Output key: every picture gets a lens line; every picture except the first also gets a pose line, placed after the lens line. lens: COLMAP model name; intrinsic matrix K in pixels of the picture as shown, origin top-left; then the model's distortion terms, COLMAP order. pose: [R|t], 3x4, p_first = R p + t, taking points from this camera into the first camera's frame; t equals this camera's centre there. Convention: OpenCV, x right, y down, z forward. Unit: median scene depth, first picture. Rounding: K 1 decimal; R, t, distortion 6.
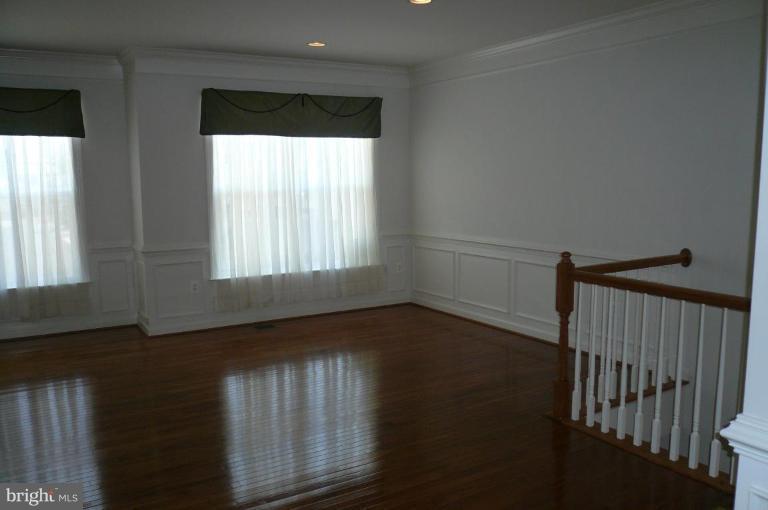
lens RADIAL K [[645.7, 0, 385.0], [0, 645.7, 268.6], [0, 0, 1]] dist [-0.149239, 0.134643]
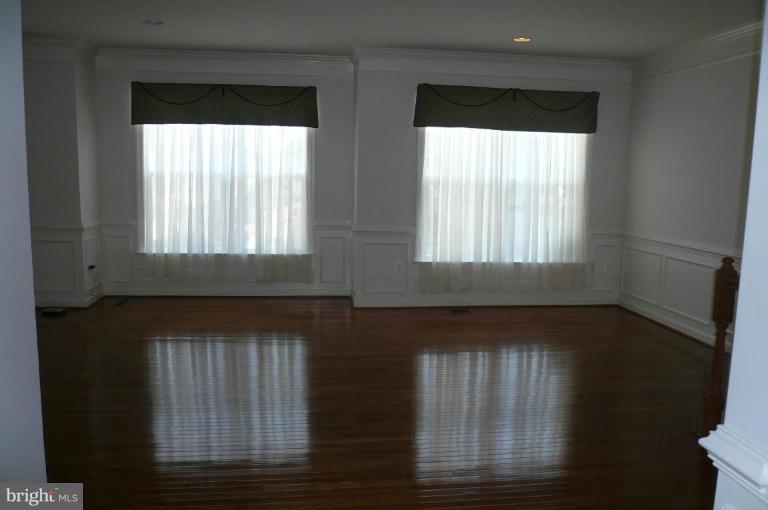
lens RADIAL K [[645.7, 0, 385.0], [0, 645.7, 268.6], [0, 0, 1]] dist [-0.149239, 0.134643]
pose [[0.907810, 0.090141, -0.409580, 0.124970], [-0.088008, 0.995828, 0.024098, 0.007210], [0.410044, 0.014170, 0.911956, -0.009492]]
